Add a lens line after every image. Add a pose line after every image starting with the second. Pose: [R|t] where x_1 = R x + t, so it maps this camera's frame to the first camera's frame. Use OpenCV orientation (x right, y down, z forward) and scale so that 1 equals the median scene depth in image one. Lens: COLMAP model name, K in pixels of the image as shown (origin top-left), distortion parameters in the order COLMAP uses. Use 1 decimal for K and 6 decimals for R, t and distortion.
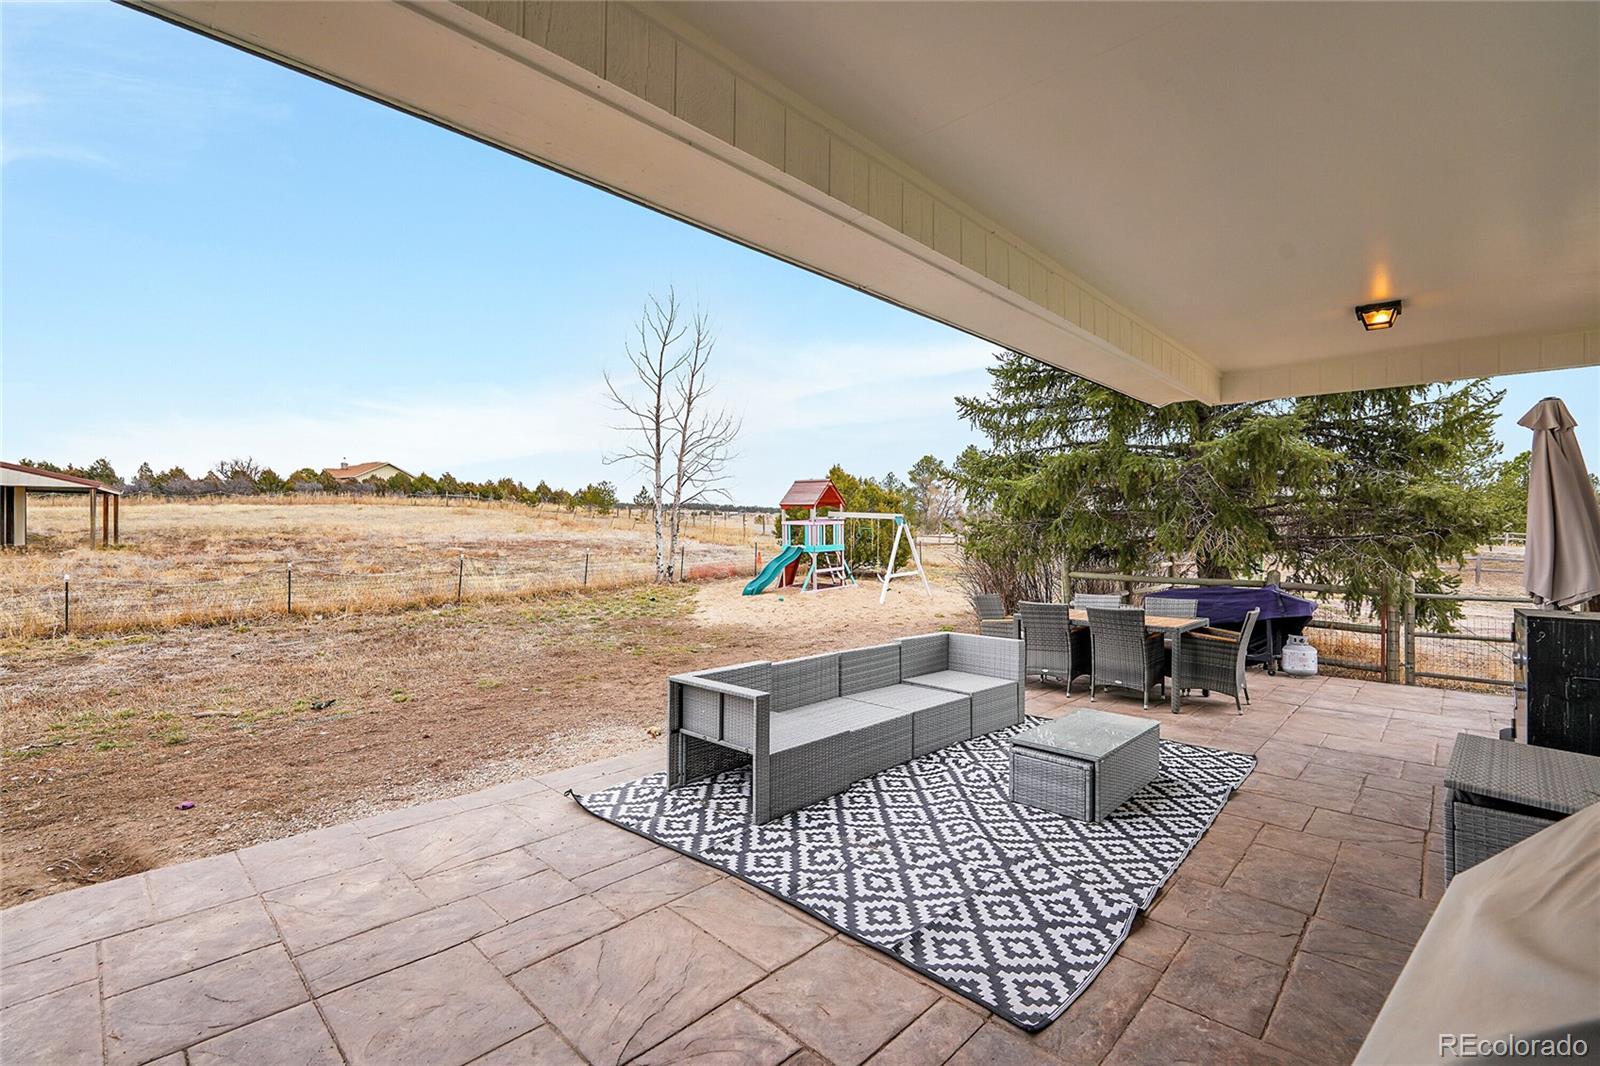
lens RADIAL K [[704.2, 0, 793.1], [0, 704.2, 533.8], [0, 0, 1]] dist [-0.022029, -0.000382]
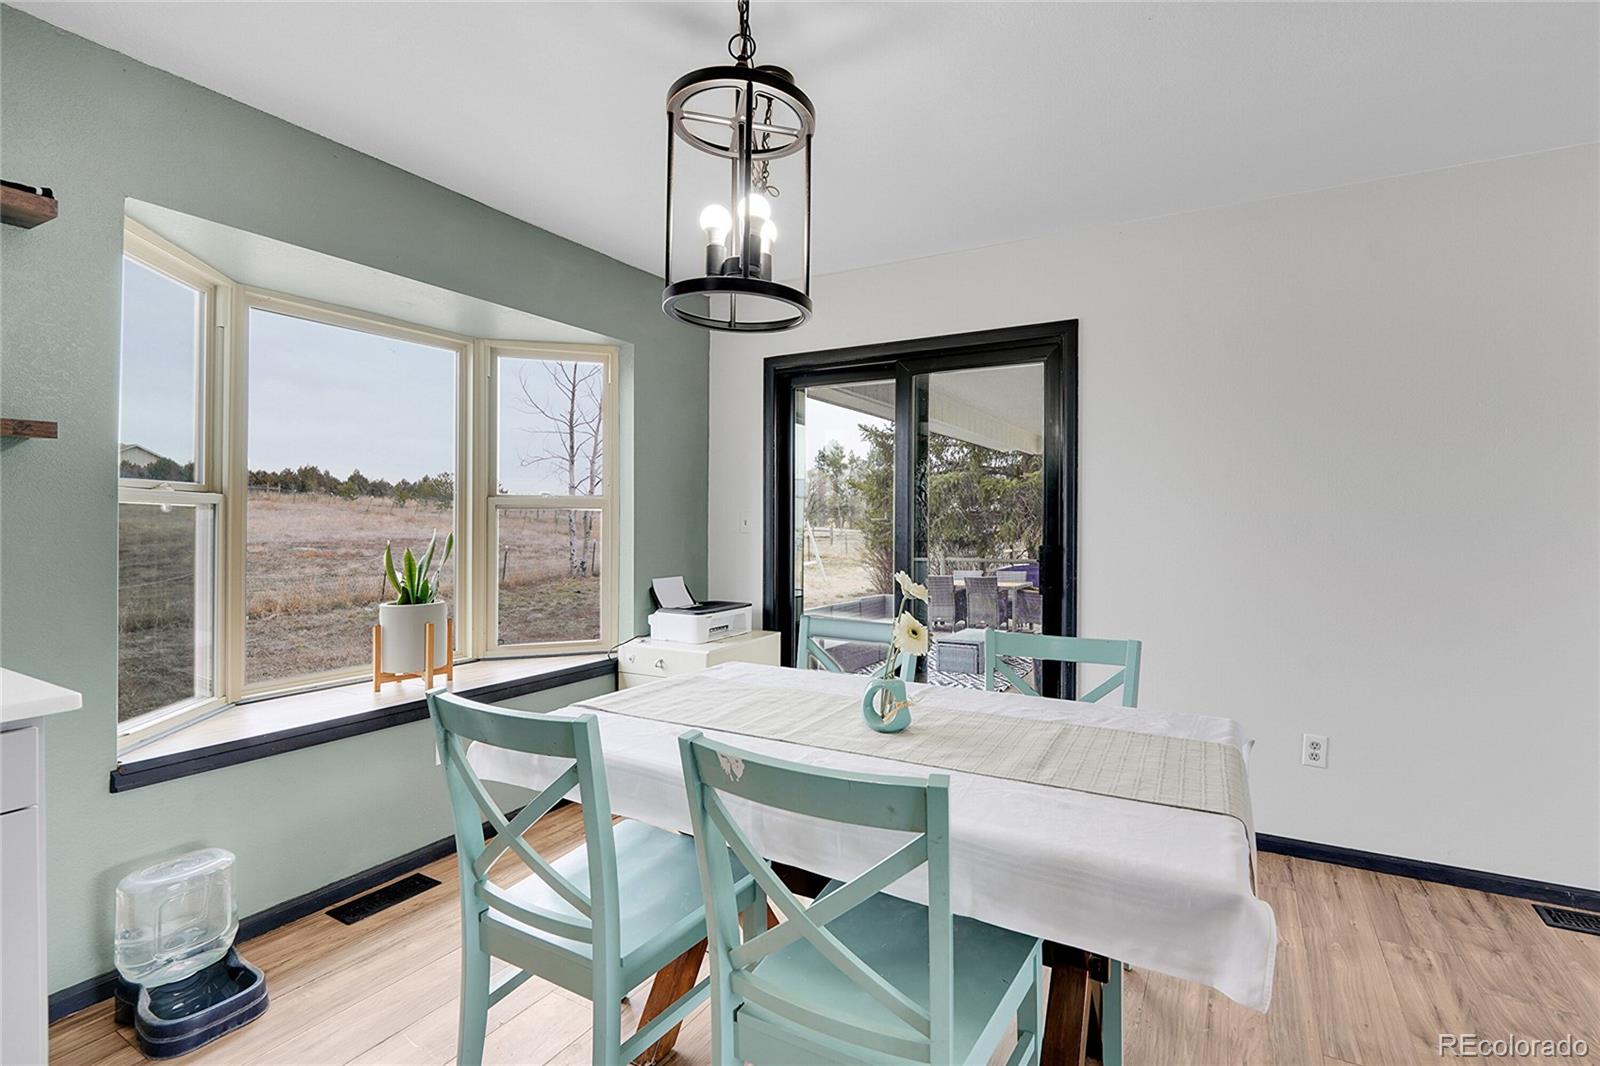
lens RADIAL K [[706.9, 0, 847.8], [0, 706.9, 517.1], [0, 0, 1]] dist [-0.011330, -0.000547]
pose [[0.964035, -0.003932, 0.265746, -0.100093], [0.007948, 0.999870, -0.014038, -0.004314], [-0.265656, 0.015646, 0.963941, -0.184976]]
